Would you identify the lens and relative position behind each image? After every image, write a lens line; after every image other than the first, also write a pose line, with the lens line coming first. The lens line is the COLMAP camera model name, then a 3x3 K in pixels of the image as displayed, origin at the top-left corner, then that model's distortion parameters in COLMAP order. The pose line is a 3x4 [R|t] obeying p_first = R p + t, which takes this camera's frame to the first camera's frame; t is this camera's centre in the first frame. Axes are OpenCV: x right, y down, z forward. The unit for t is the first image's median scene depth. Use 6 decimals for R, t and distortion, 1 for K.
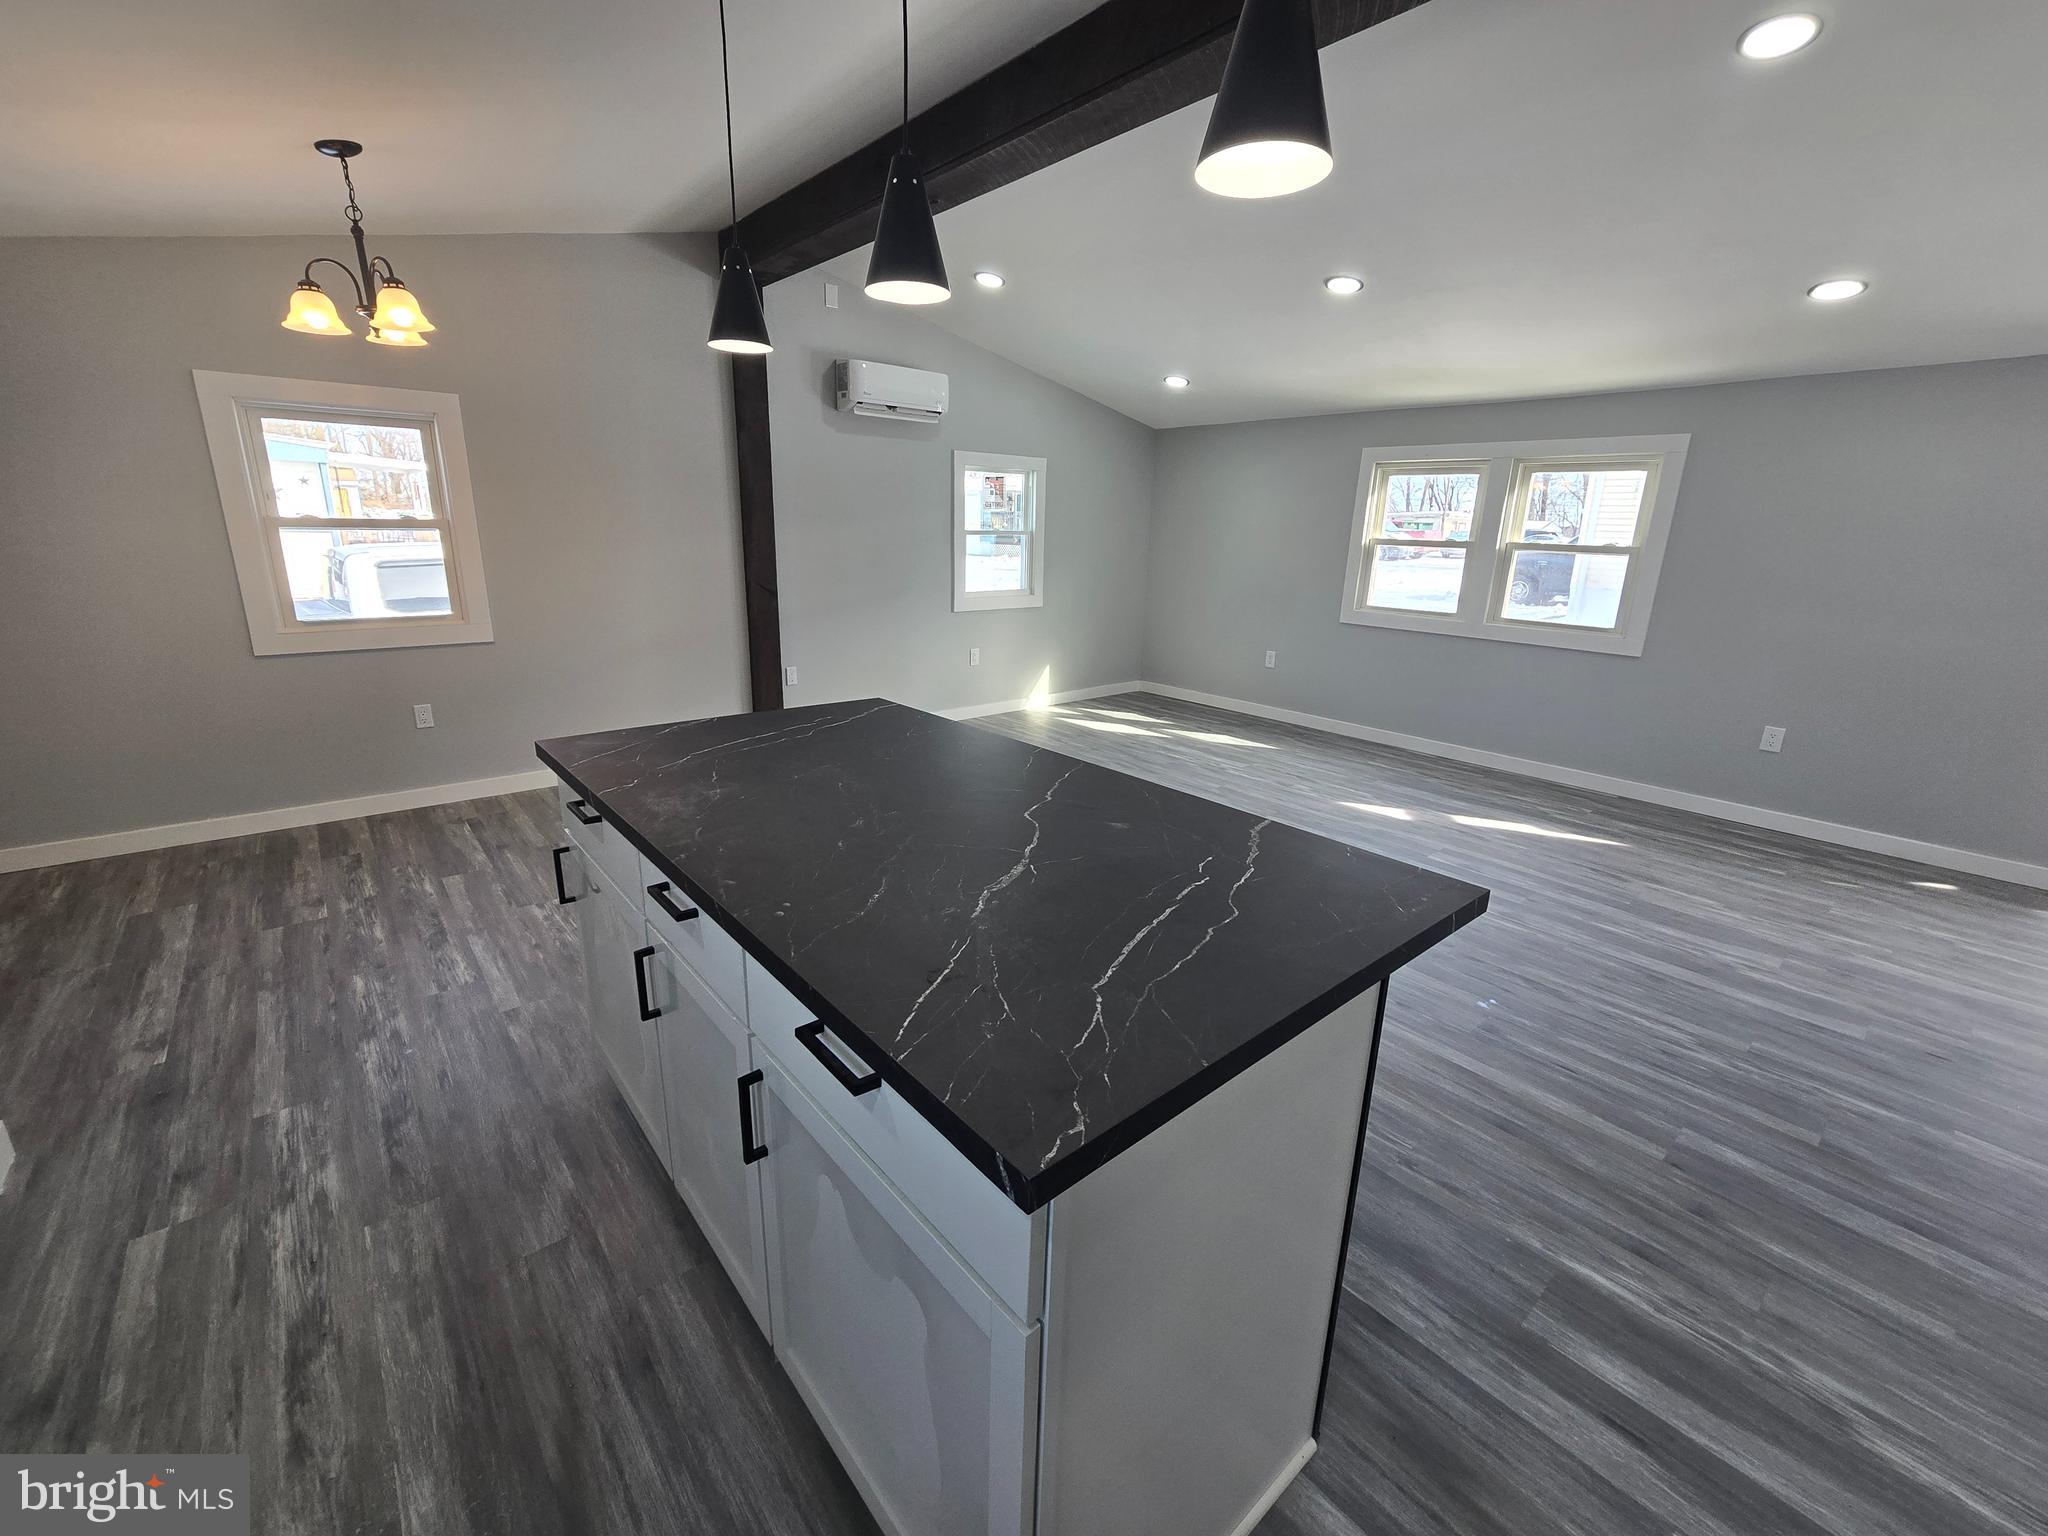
lens RADIAL K [[840.2, 0, 1016.2], [0, 840.2, 752.2], [0, 0, 1]] dist [-0.004573, 0.000582]
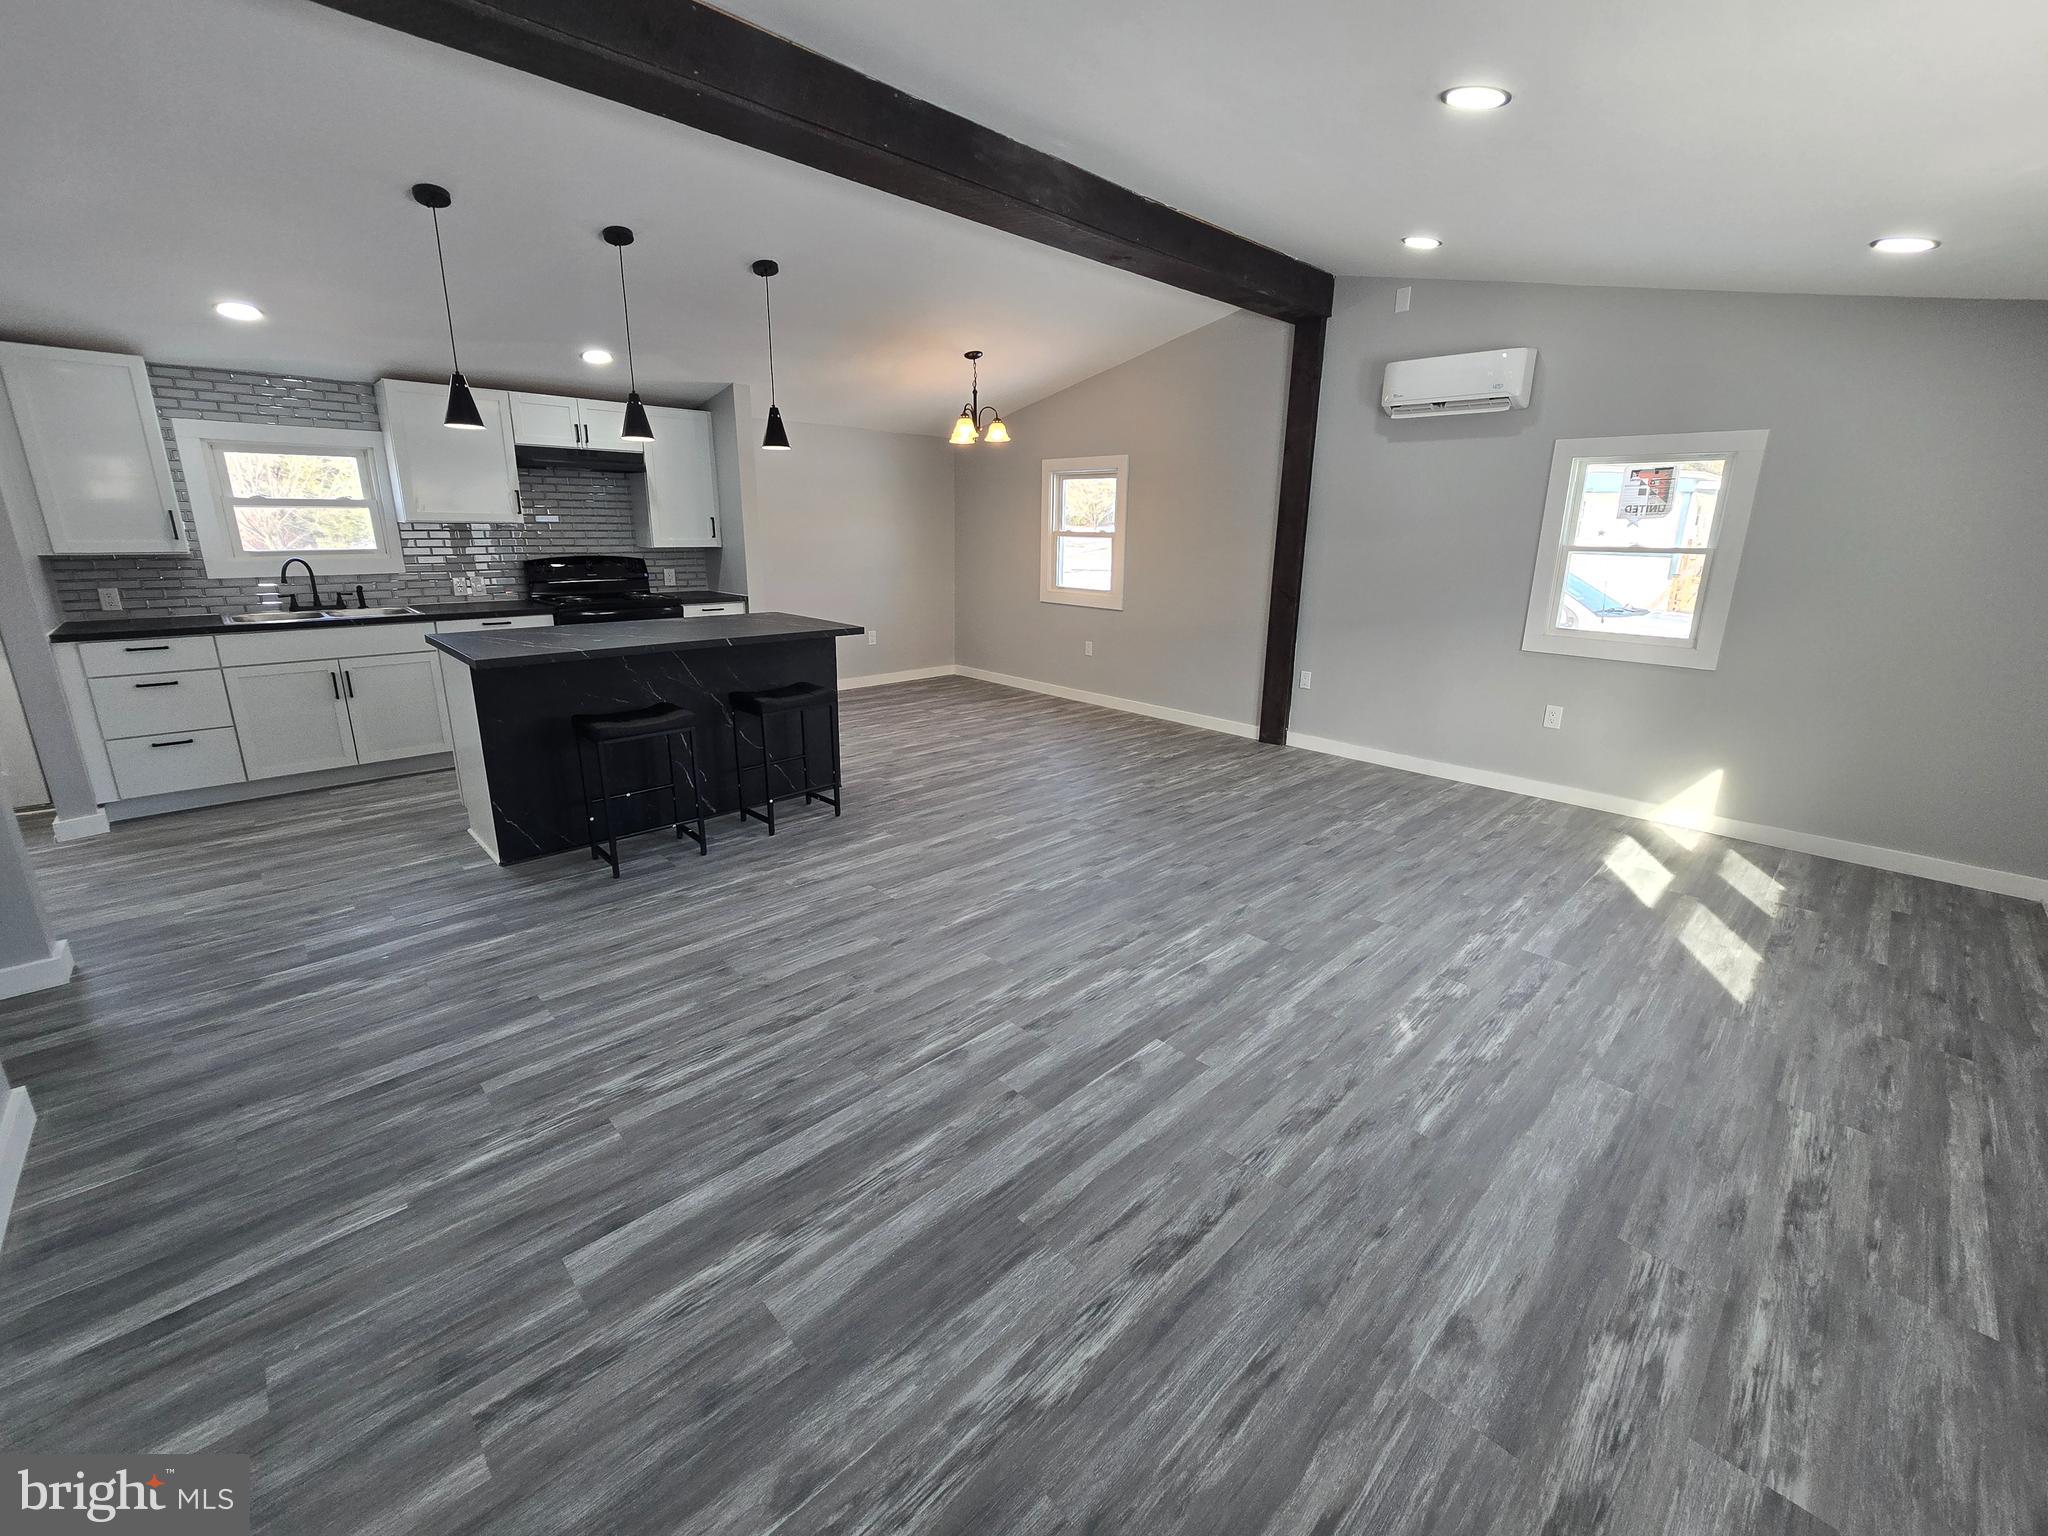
lens RADIAL K [[840.2, 0, 1022.5], [0, 840.2, 750.7], [0, 0, 1]] dist [-0.004573, 0.000582]
pose [[0.065744, 0.239633, -0.968635, 1.280891], [-0.274727, 0.937565, 0.213300, -0.229547], [0.959272, 0.252087, 0.127473, 0.937632]]
